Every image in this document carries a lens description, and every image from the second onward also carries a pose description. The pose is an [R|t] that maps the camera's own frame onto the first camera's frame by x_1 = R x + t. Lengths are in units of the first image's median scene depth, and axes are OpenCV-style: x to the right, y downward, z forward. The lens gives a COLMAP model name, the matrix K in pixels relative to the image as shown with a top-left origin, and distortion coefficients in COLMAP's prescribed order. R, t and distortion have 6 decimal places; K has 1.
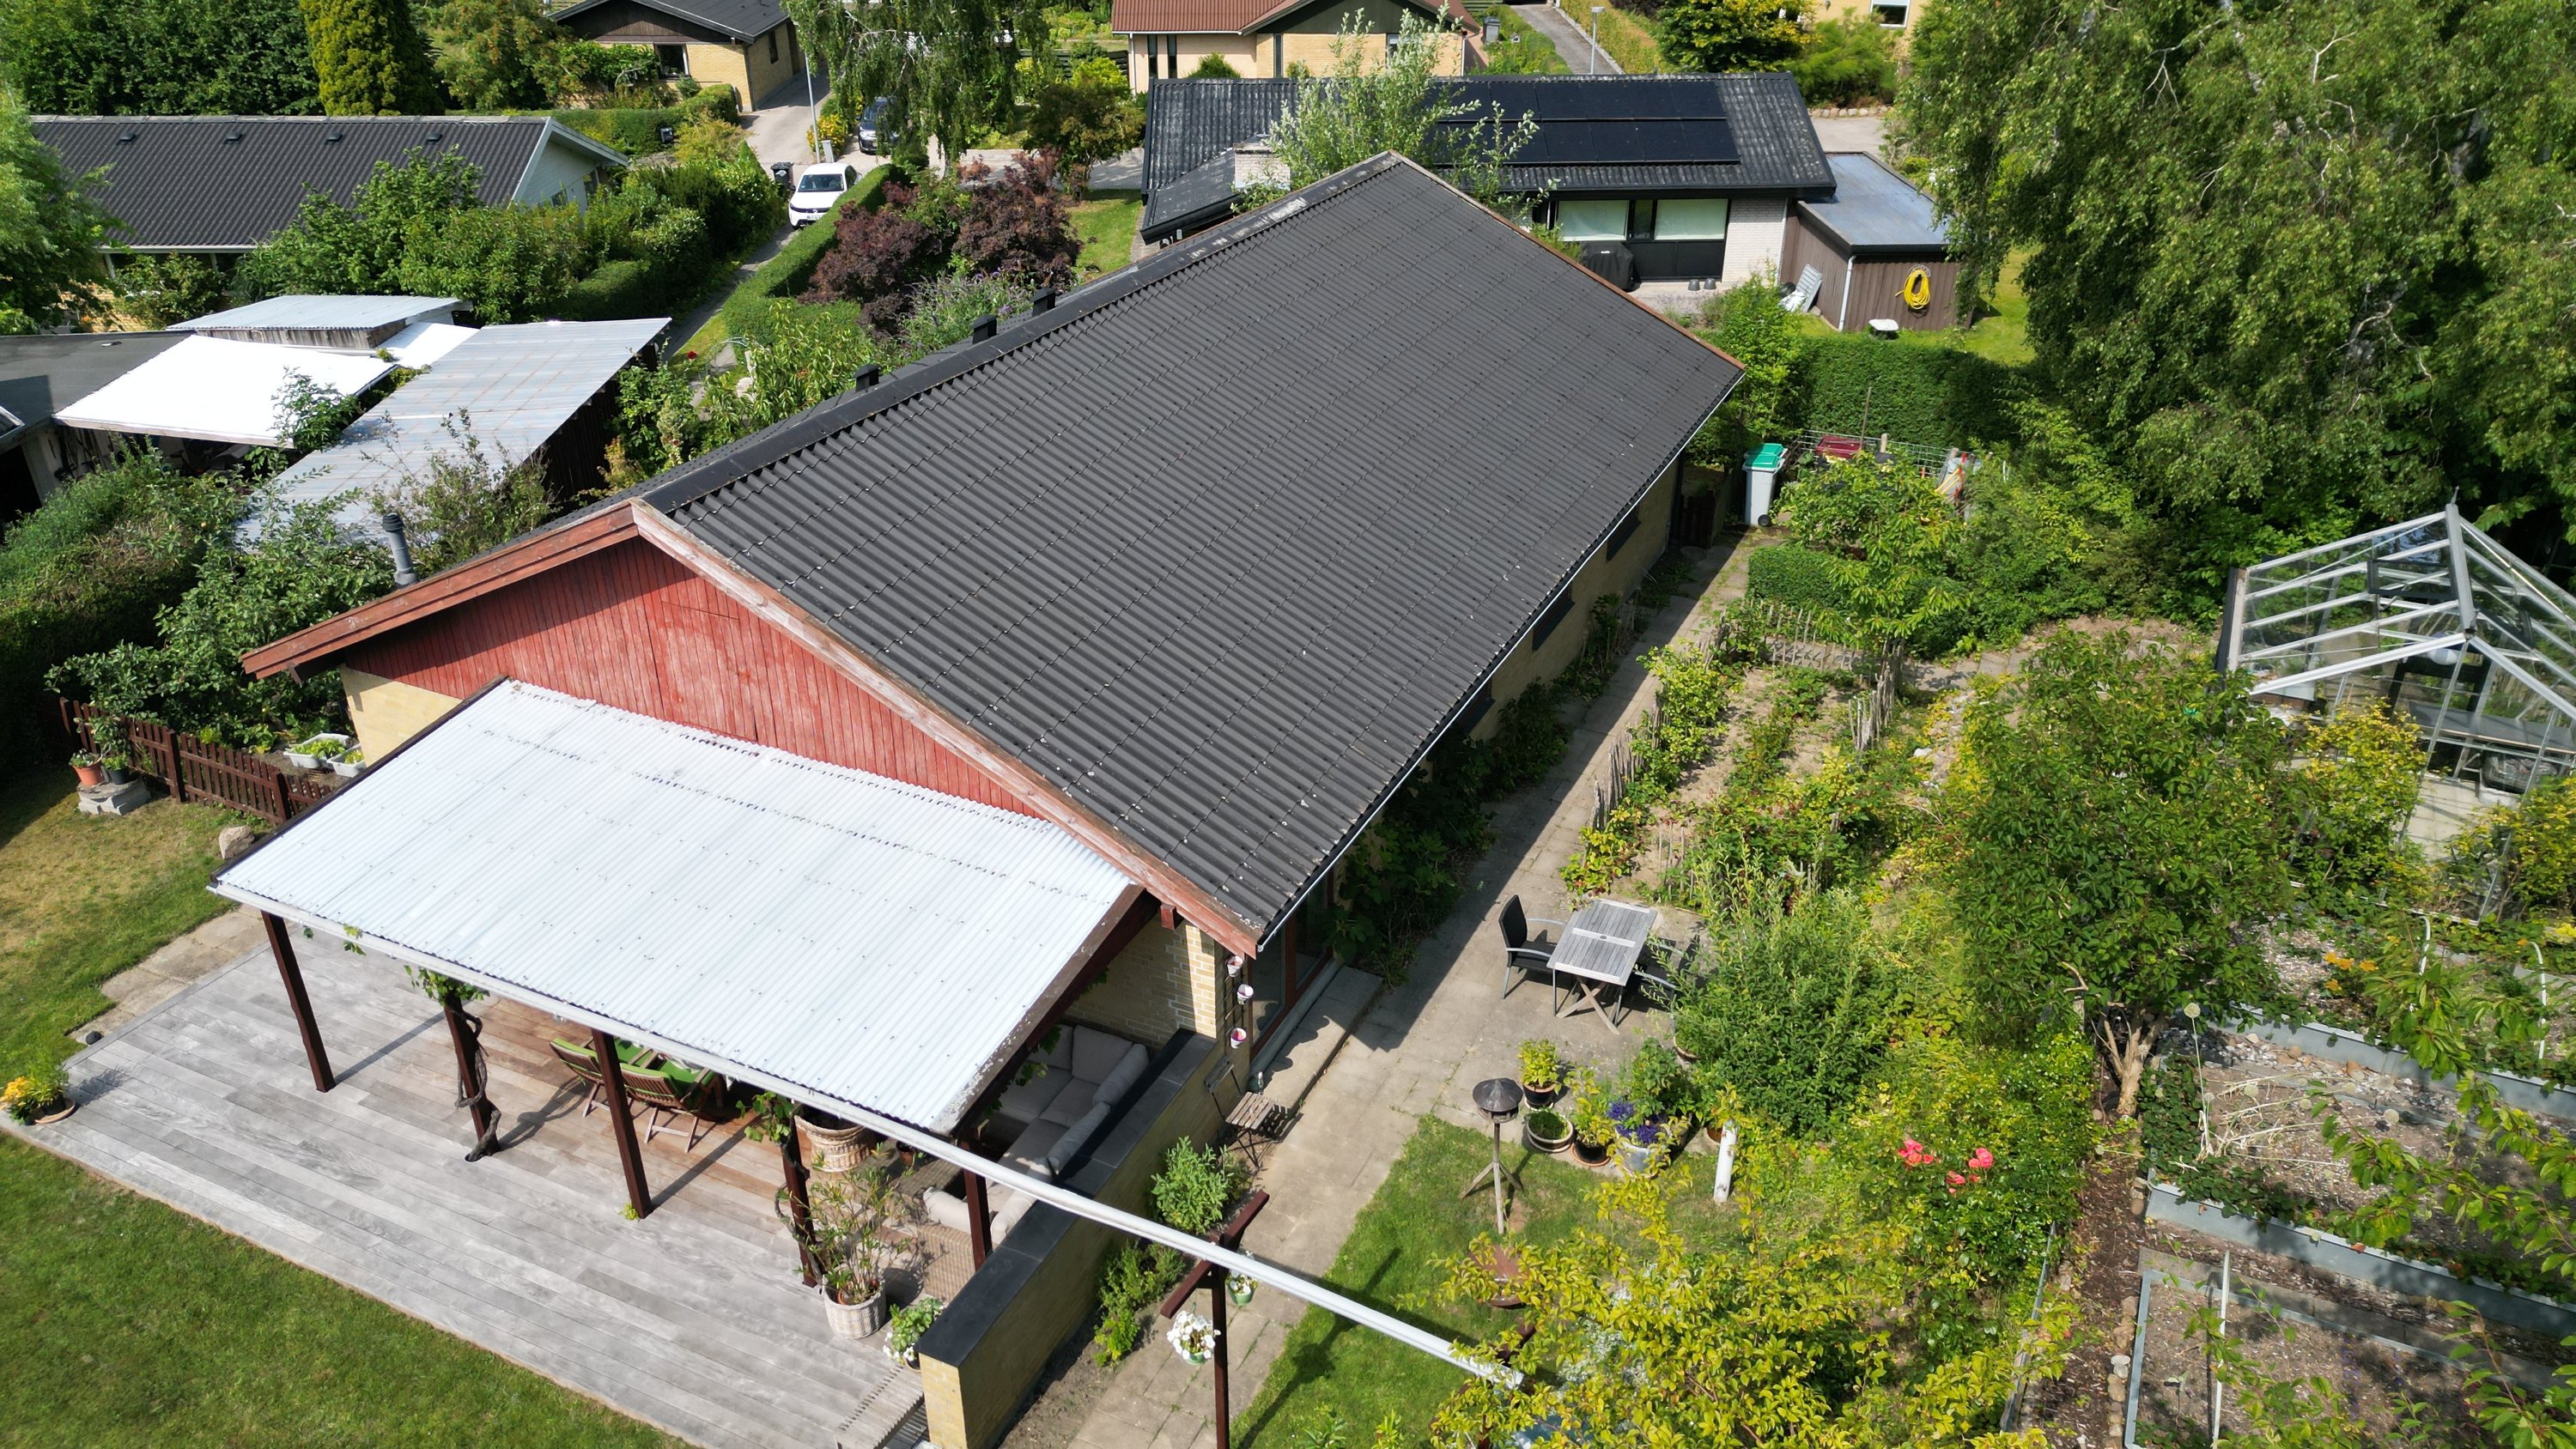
lens RADIAL K [[1817.0, 0, 1293.5], [0, 1817.0, 720.0], [0, 0, 1]] dist [0.062603, -0.042564]
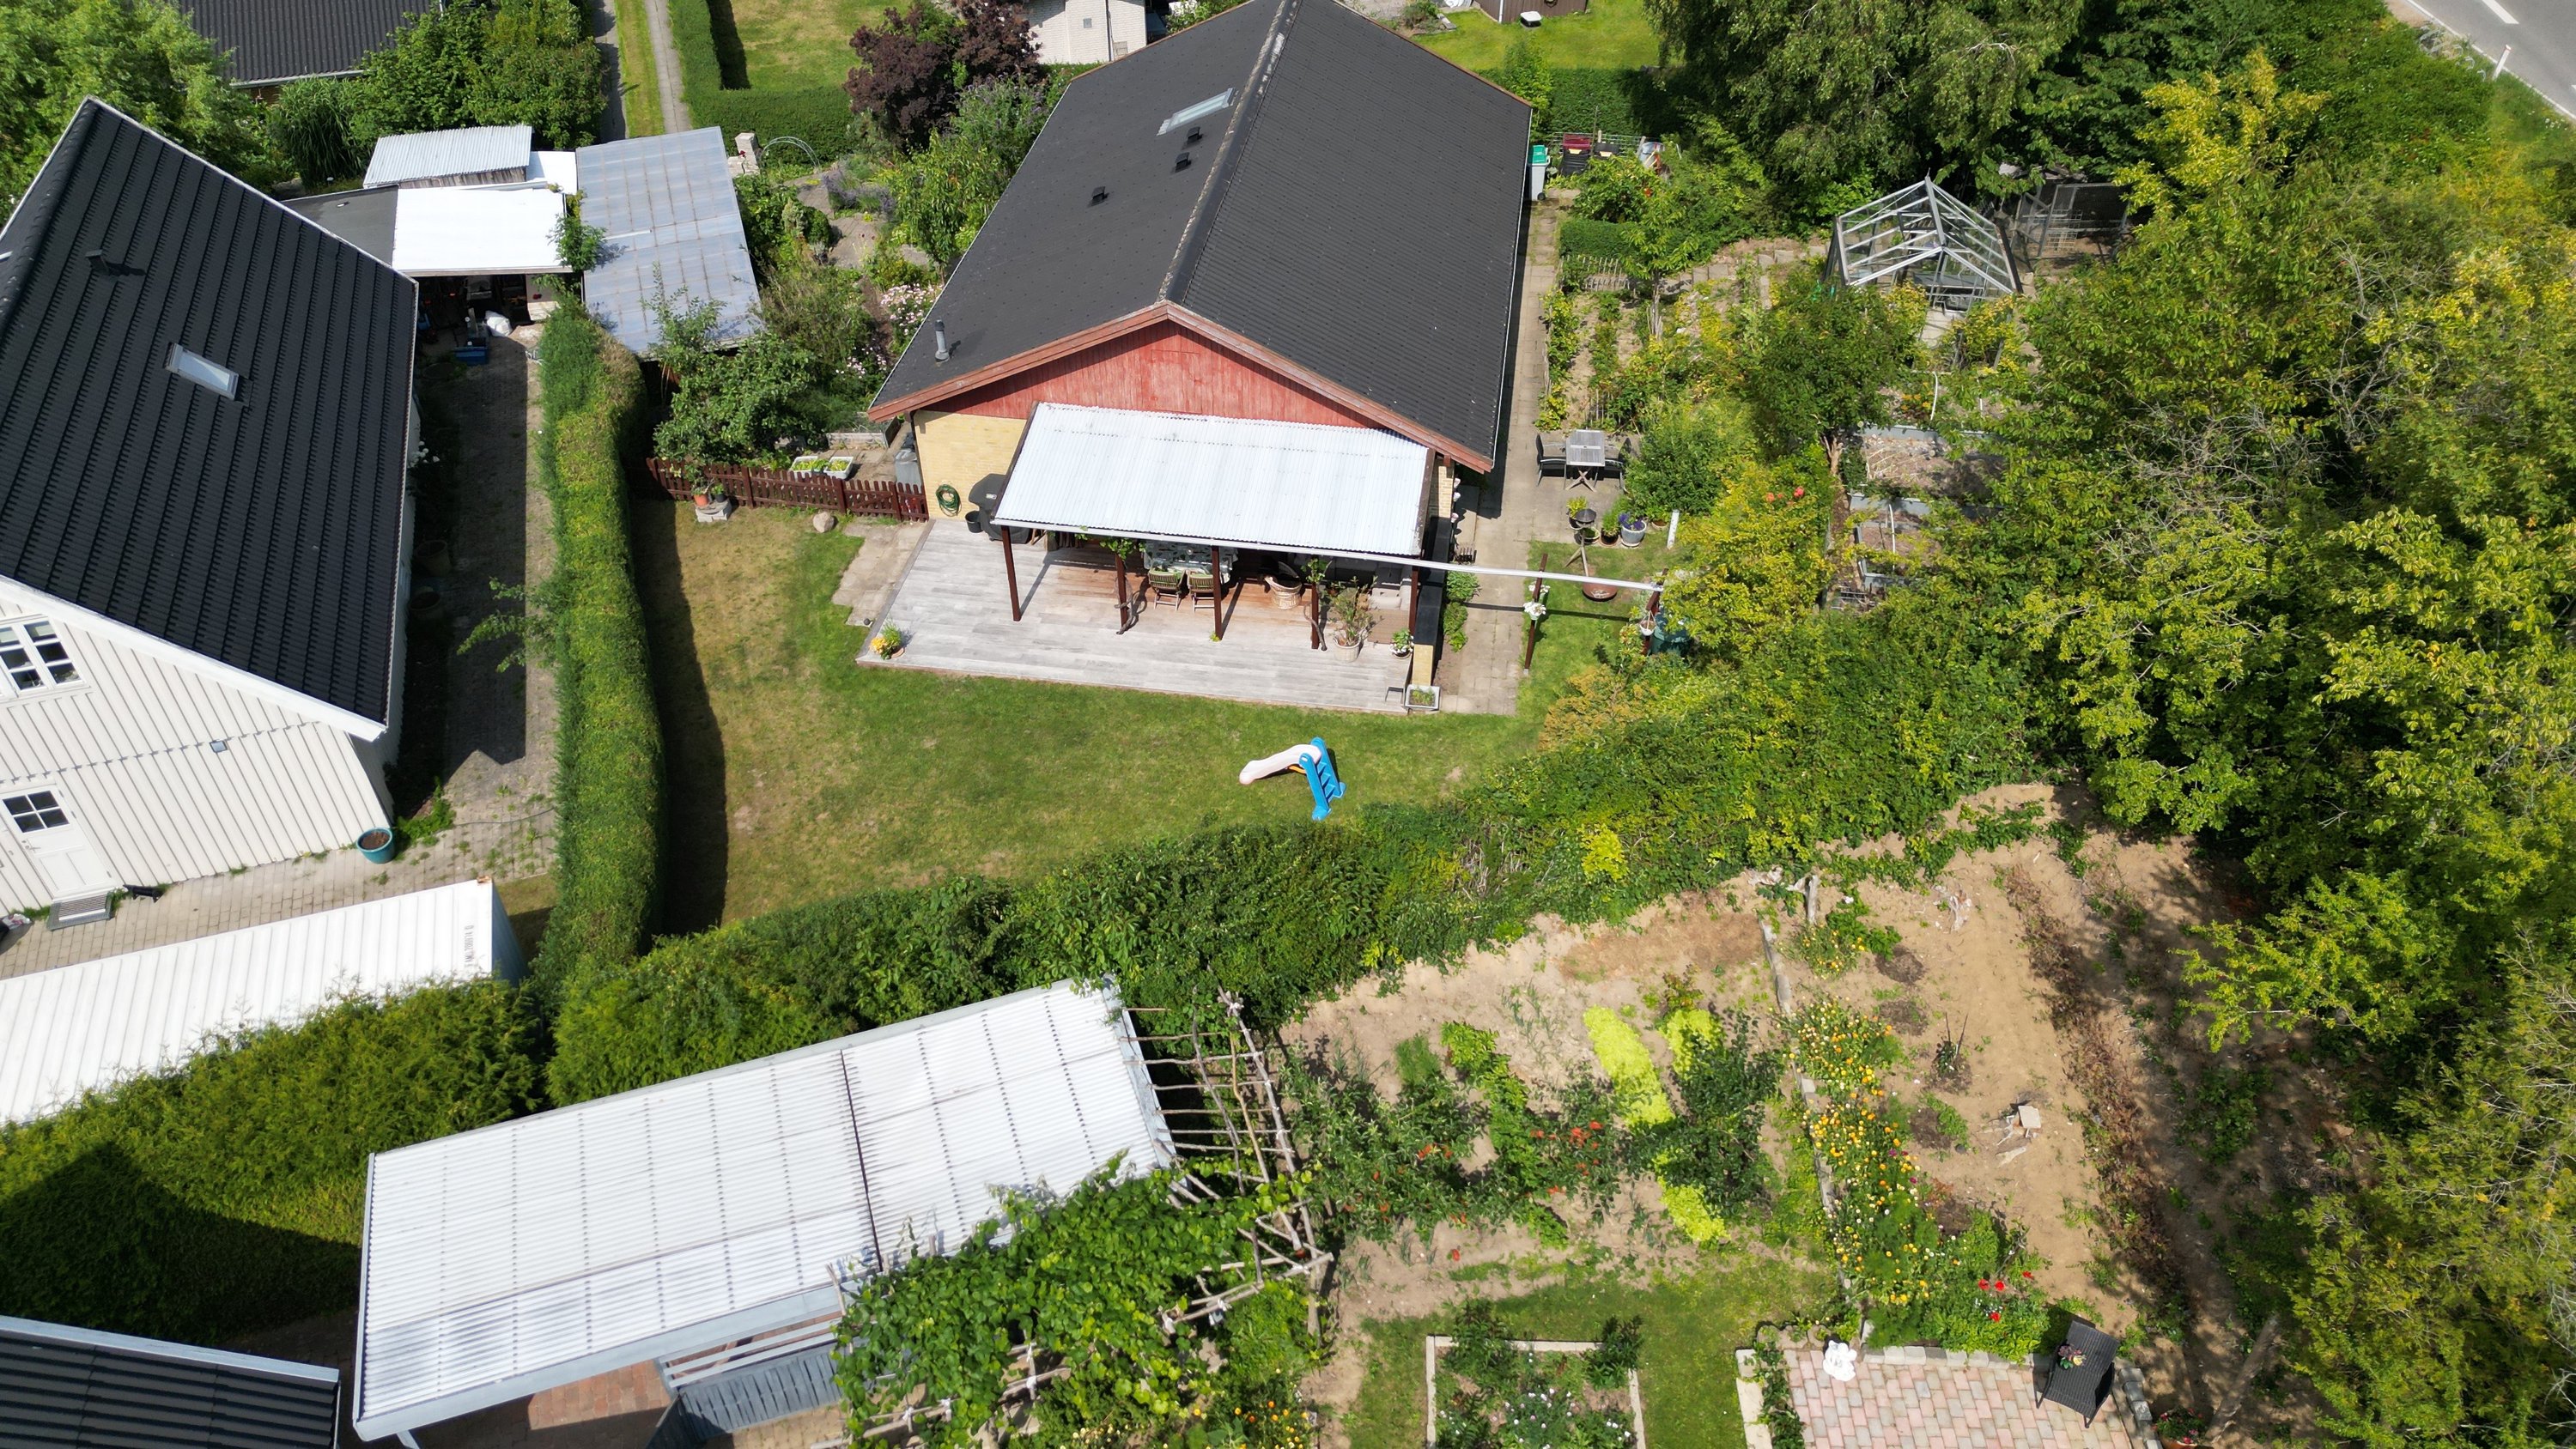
lens RADIAL K [[1817.0, 0, 1287.7], [0, 1817.0, 735.6], [0, 0, 1]] dist [0.062603, -0.042564]
pose [[0.953366, -0.195774, 0.229709, -0.685686], [0.141025, 0.961844, 0.234451, -0.096906], [-0.266843, -0.191123, 0.944599, -0.923157]]
